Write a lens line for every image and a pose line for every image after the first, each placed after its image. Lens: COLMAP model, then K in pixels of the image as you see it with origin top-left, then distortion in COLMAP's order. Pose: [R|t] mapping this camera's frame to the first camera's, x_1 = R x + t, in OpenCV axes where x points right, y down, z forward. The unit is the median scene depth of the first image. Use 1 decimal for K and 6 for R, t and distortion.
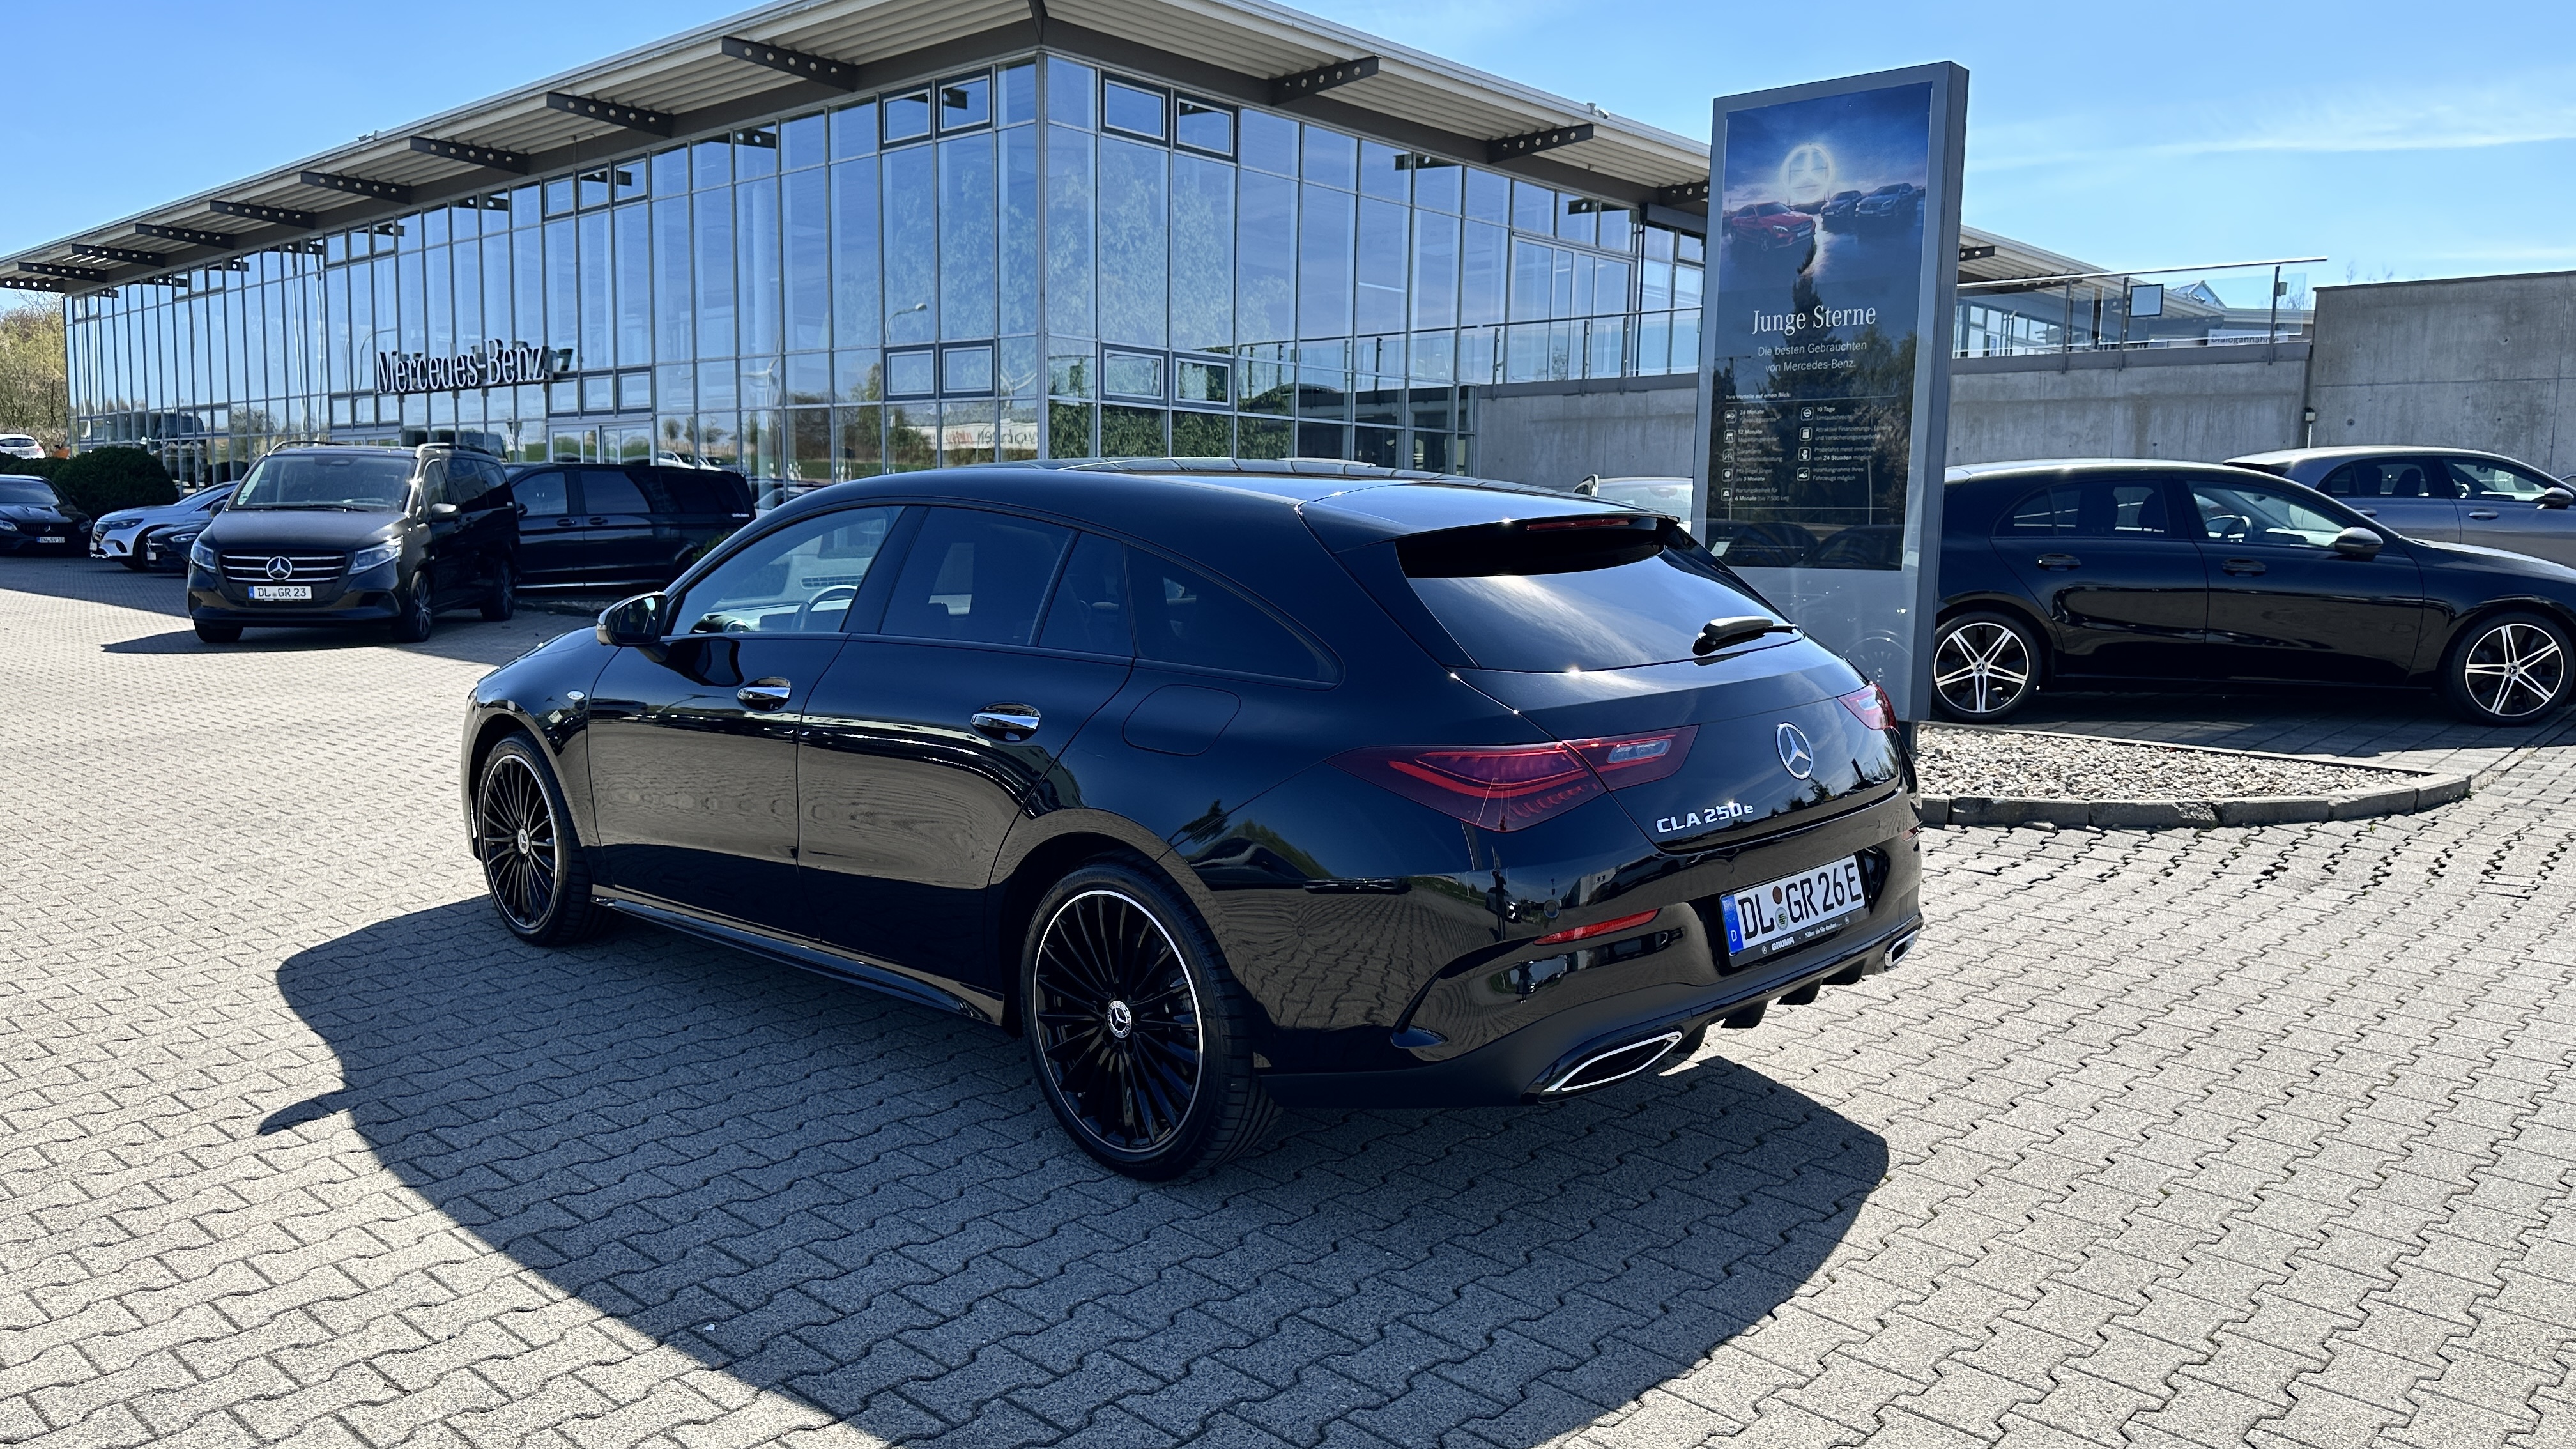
lens RADIAL K [[1793.1, 0, 1303.4], [0, 1793.1, 695.9], [0, 0, 1]] dist [0.125666, -0.225556]
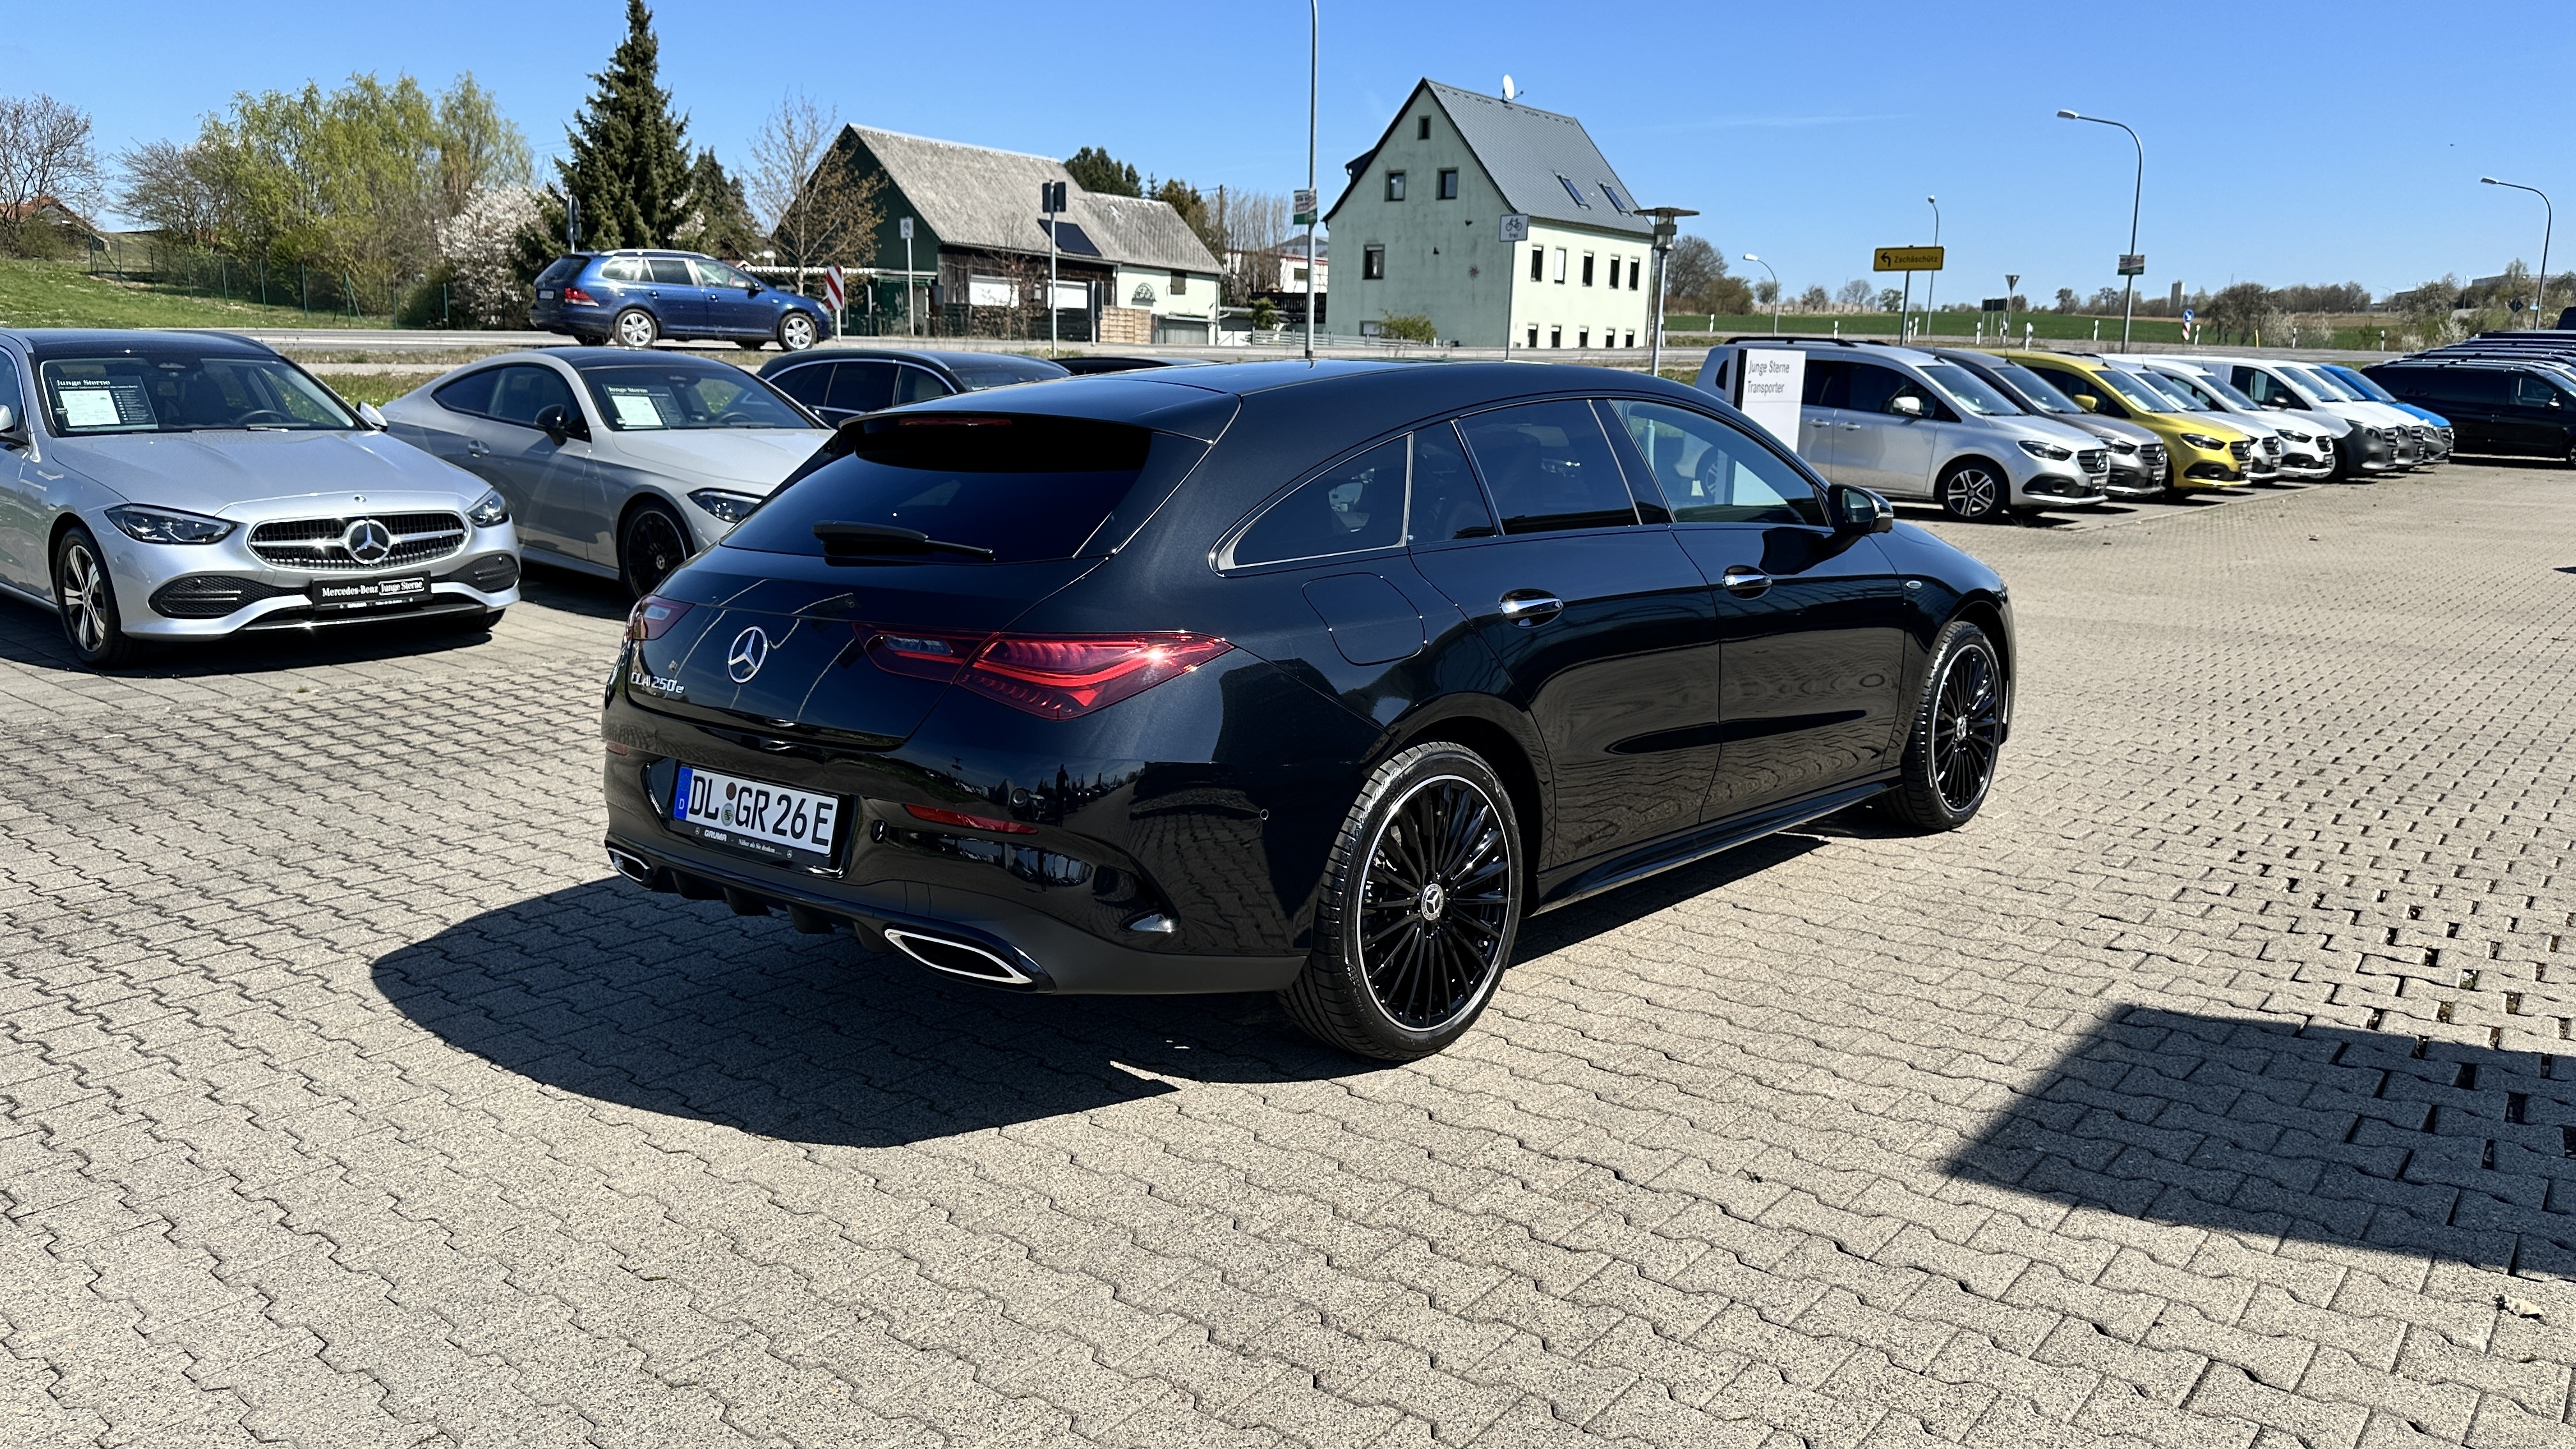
lens RADIAL K [[1785.1, 0, 1276.2], [0, 1785.1, 721.8], [0, 0, 1]] dist [0.137928, -0.226225]
pose [[0.060212, 0.175613, -0.982616, 0.530899], [-0.115946, 0.978969, 0.167856, -0.055369], [0.991429, 0.103823, 0.079308, 0.512247]]
